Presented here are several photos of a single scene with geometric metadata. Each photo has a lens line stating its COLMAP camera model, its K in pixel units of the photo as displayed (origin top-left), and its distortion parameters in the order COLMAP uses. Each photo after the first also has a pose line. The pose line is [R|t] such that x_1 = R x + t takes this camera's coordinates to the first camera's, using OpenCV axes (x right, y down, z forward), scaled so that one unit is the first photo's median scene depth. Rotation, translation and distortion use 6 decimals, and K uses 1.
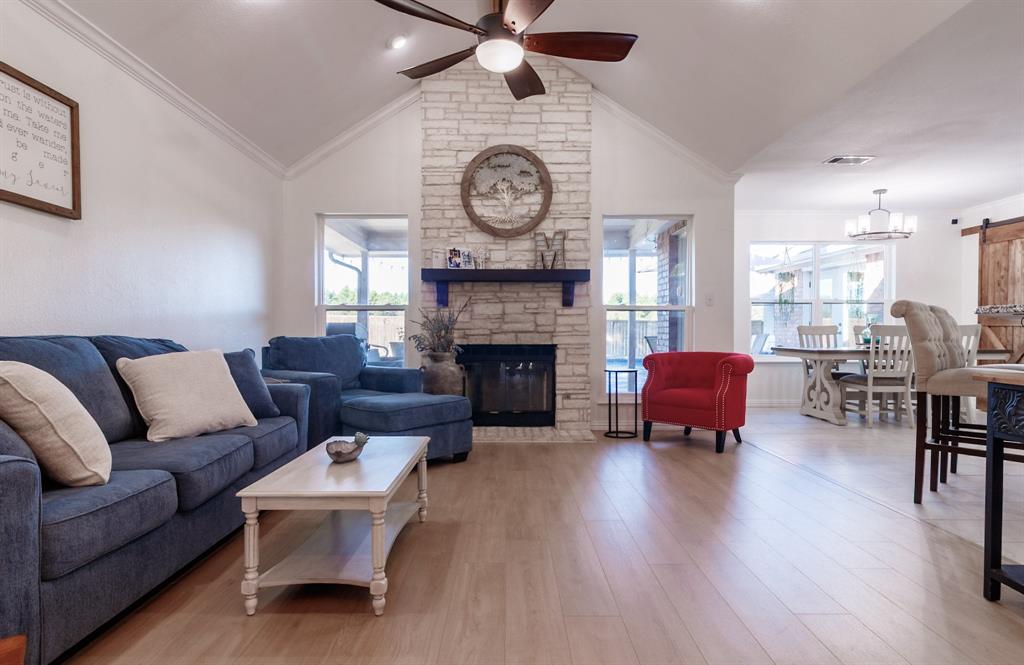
lens RADIAL K [[593.6, 0, 512.0], [0, 593.6, 332.5], [0, 0, 1]] dist [-0.039328, 0.030805]
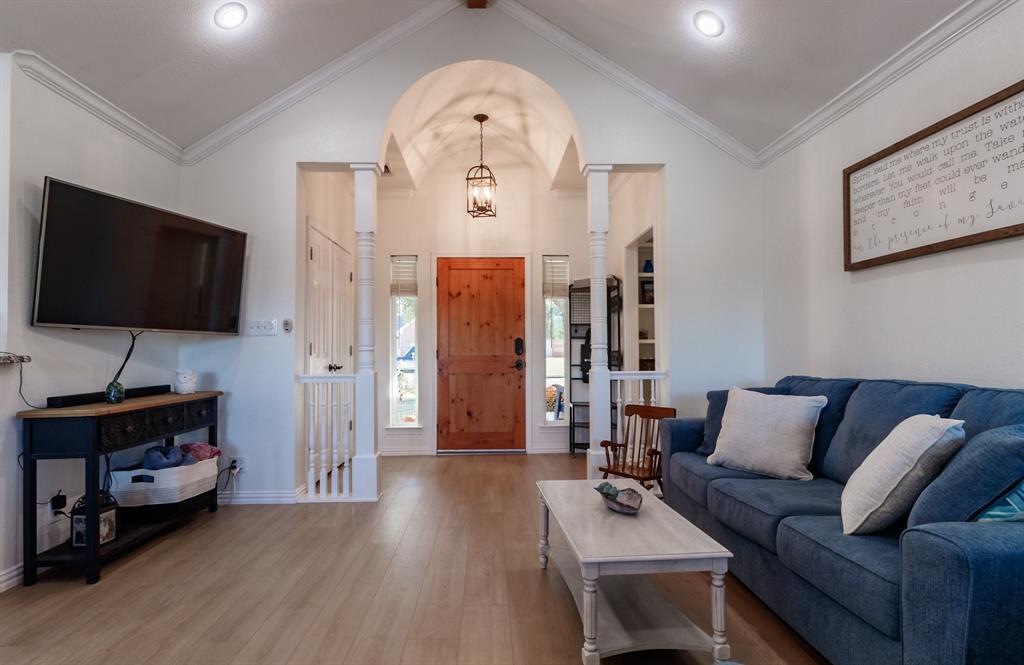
lens RADIAL K [[593.6, 0, 512.0], [0, 593.6, 332.5], [0, 0, 1]] dist [-0.039328, 0.030805]
pose [[-0.999294, 0.002332, -0.037501, -0.053777], [0.003163, 0.999751, -0.022098, -0.055331], [0.037441, -0.022201, -0.999052, 1.858937]]
